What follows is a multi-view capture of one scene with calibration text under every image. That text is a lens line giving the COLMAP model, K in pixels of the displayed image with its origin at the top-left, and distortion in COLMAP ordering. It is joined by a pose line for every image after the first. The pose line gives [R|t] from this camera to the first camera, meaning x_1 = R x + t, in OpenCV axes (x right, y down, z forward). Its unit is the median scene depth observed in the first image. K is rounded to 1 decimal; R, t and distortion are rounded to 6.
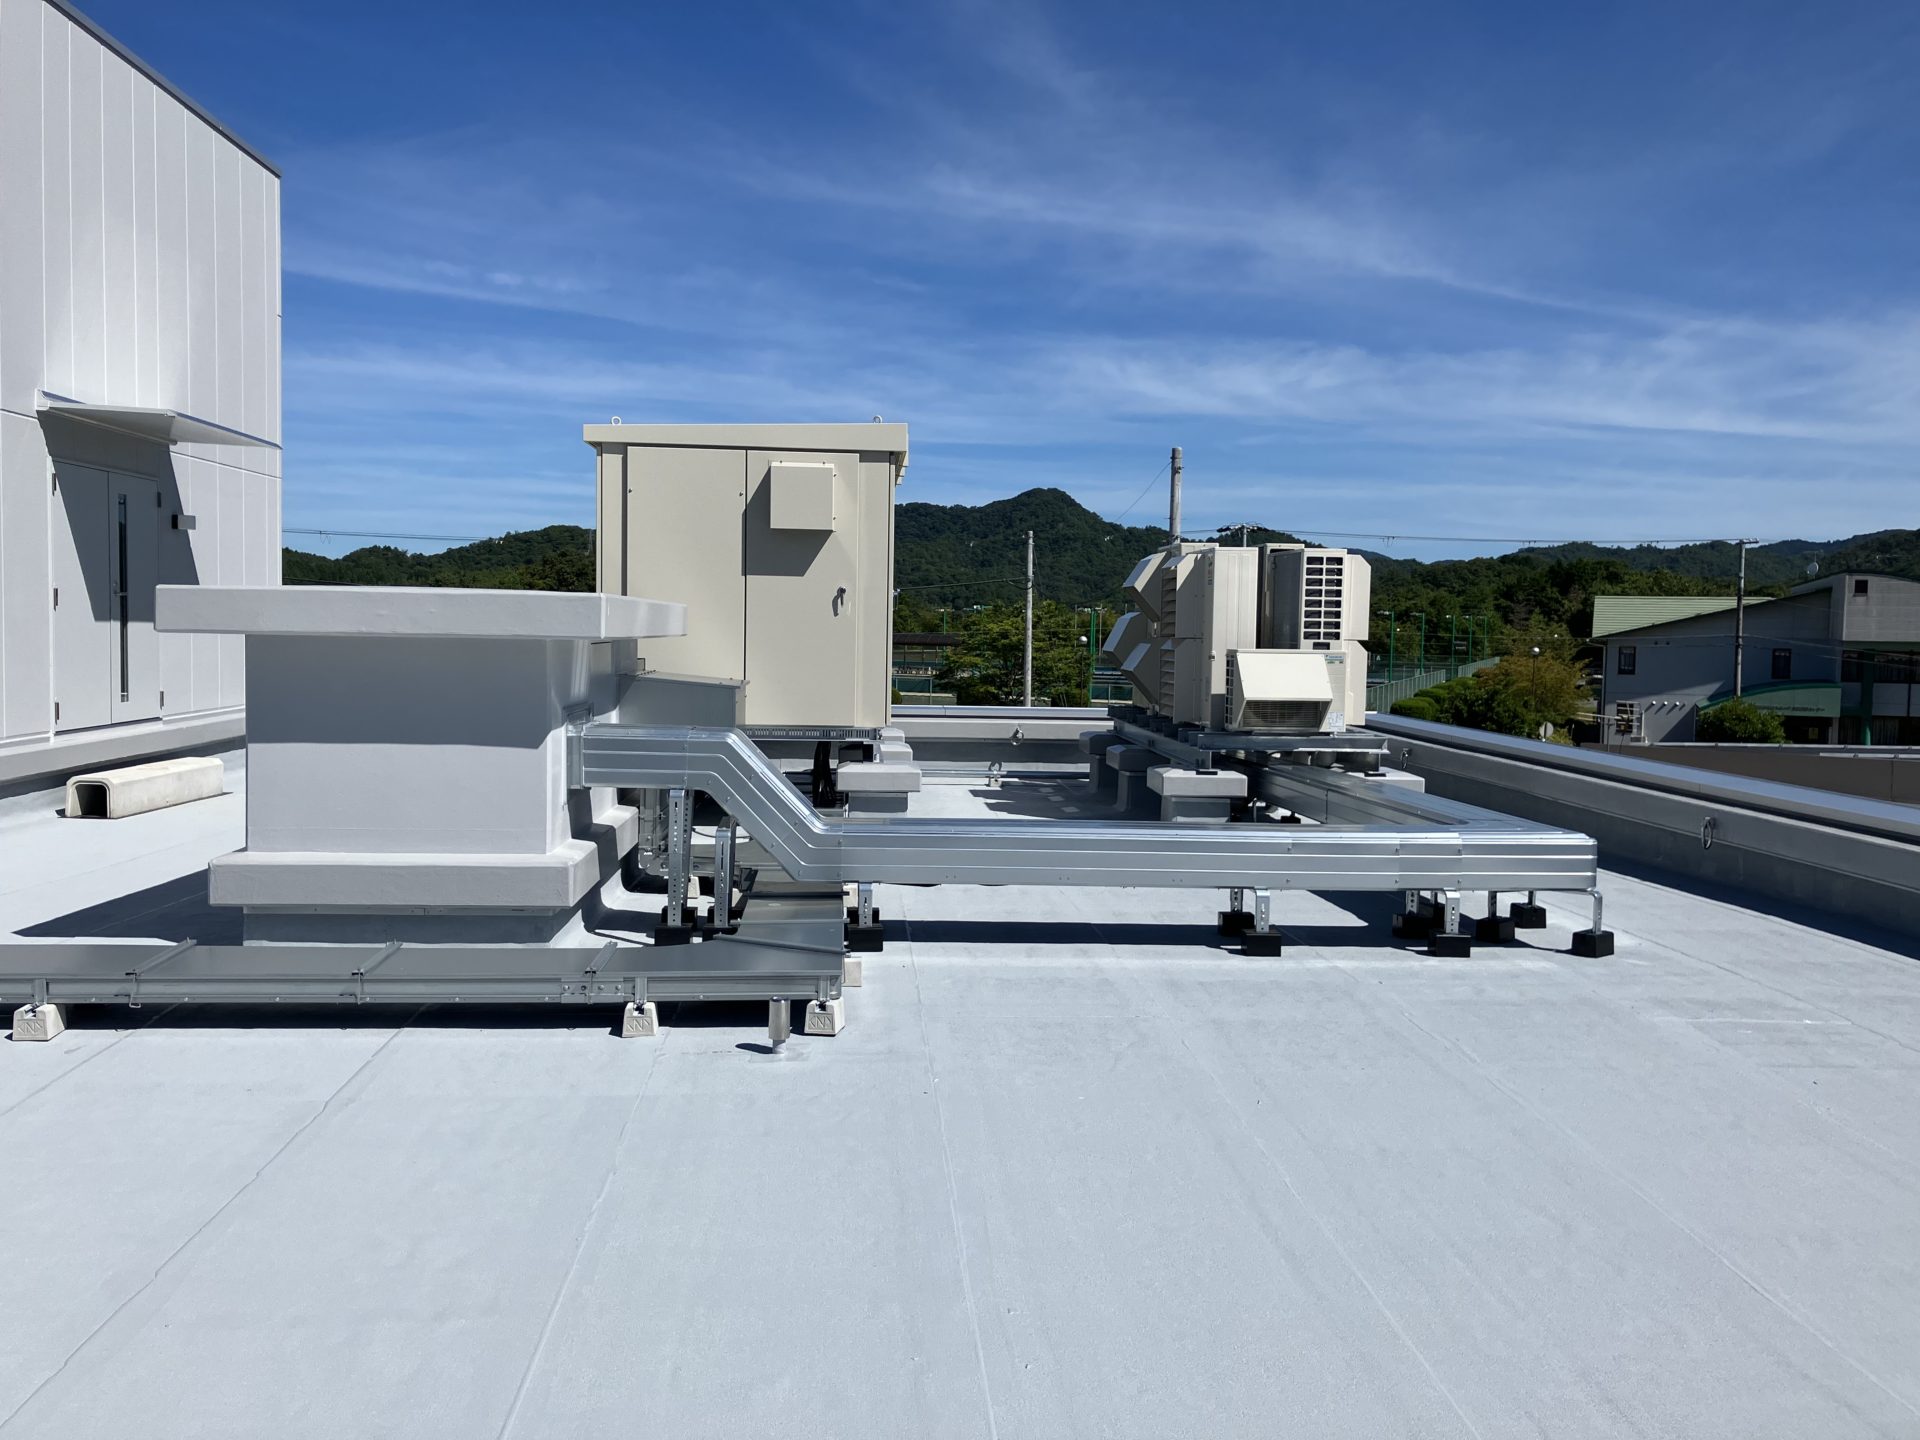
lens RADIAL K [[1541.3, 0, 960.0], [0, 1541.3, 720.0], [0, 0, 1]] dist [0.106185, -0.272157]
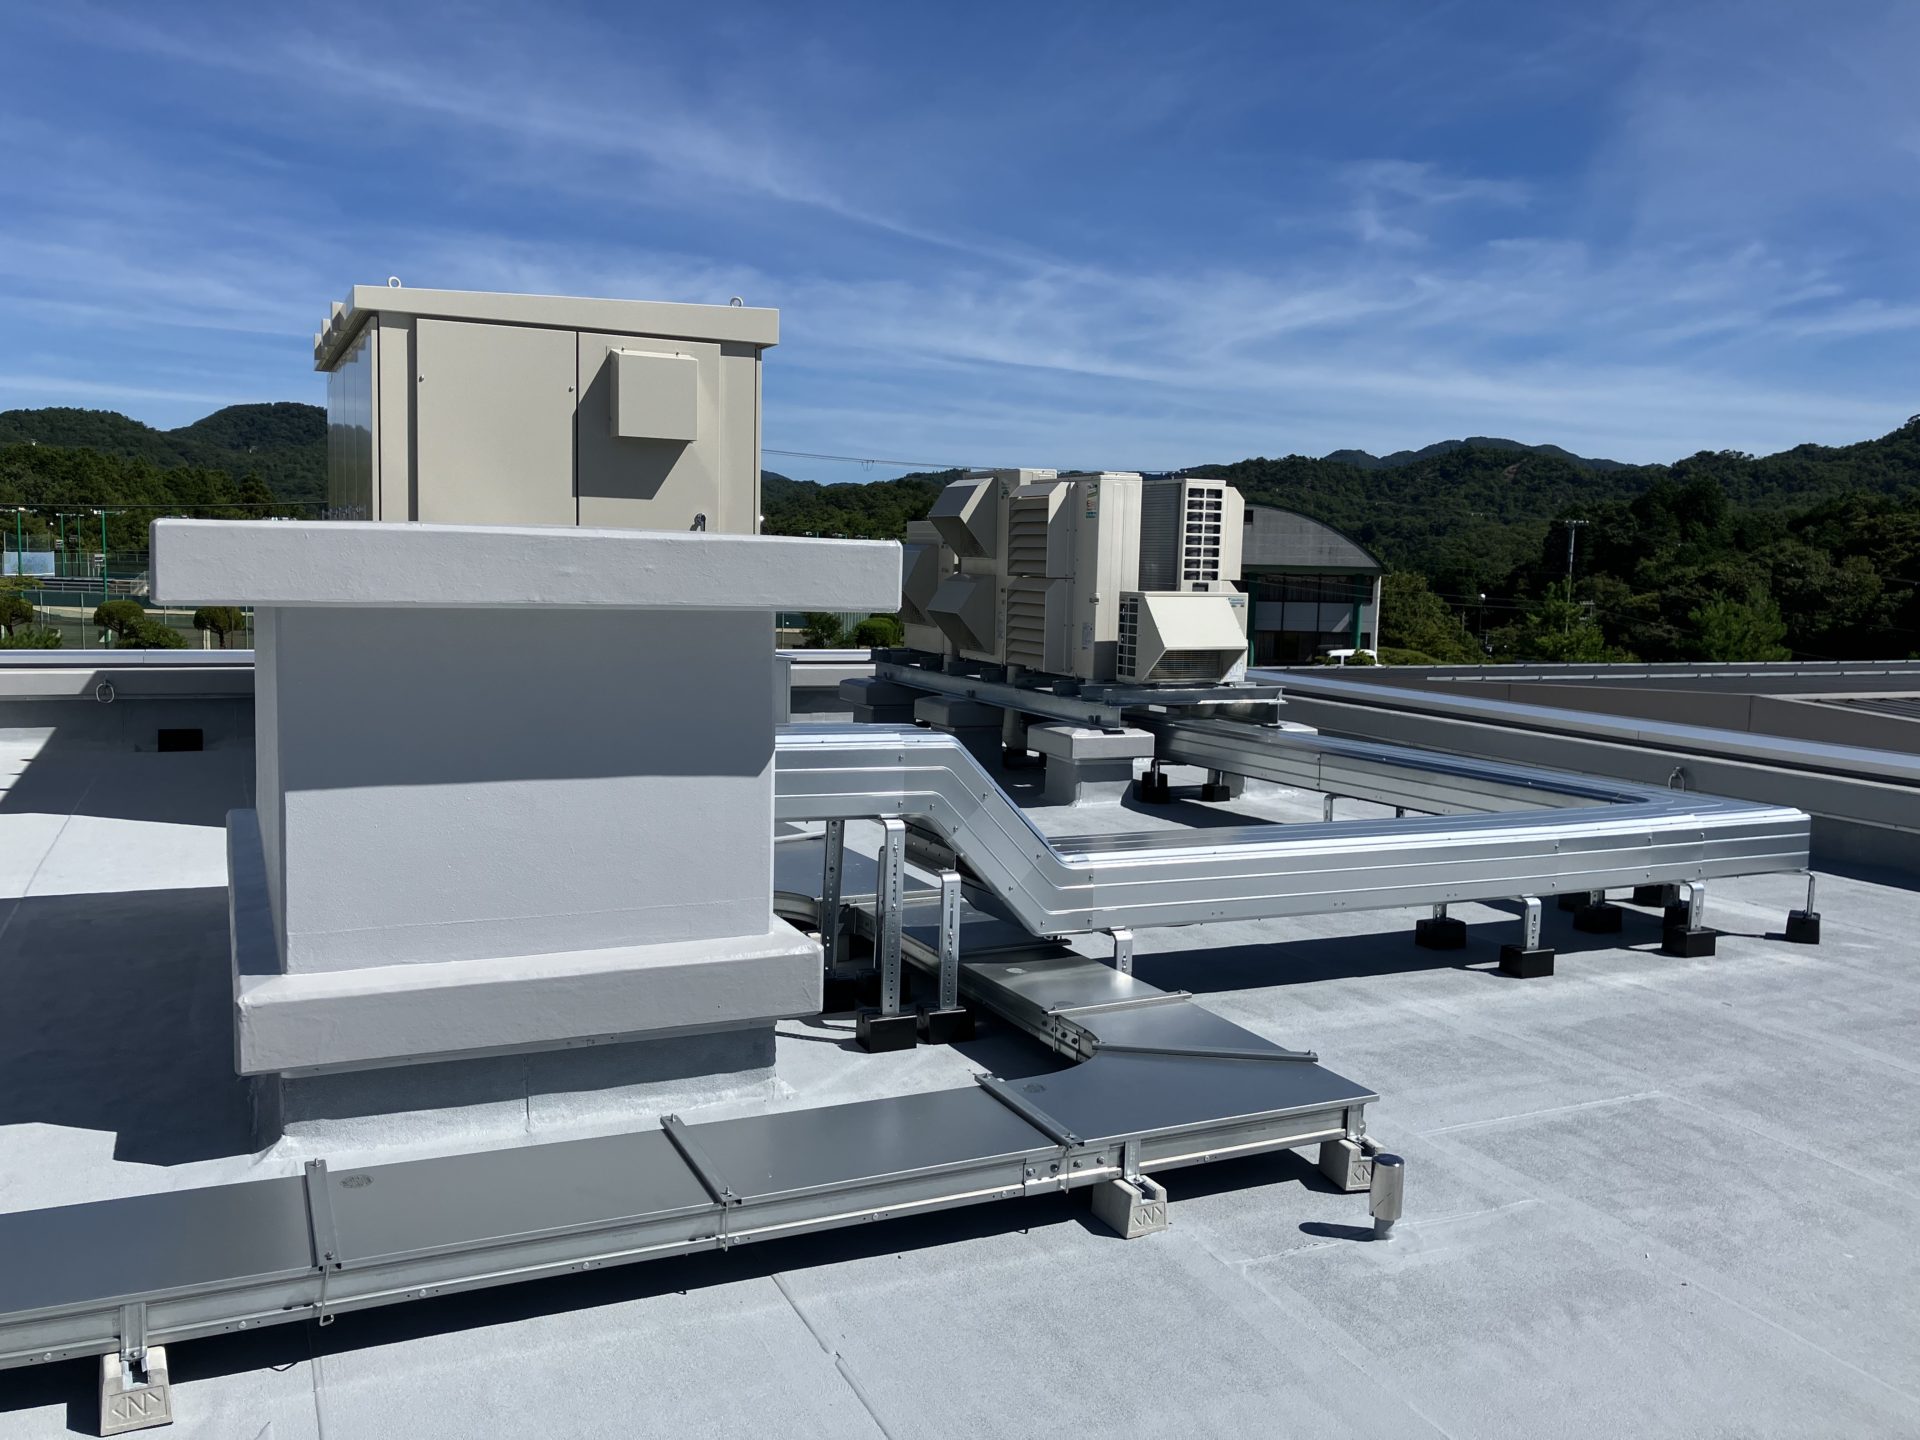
lens RADIAL K [[1553.1, 0, 960.0], [0, 1553.1, 720.0], [0, 0, 1]] dist [-0.003832, 0.007069]
pose [[0.929551, -0.032810, 0.367230, -0.246586], [0.013514, 0.998395, 0.054993, -0.022723], [-0.368446, -0.046156, 0.928503, 0.209372]]
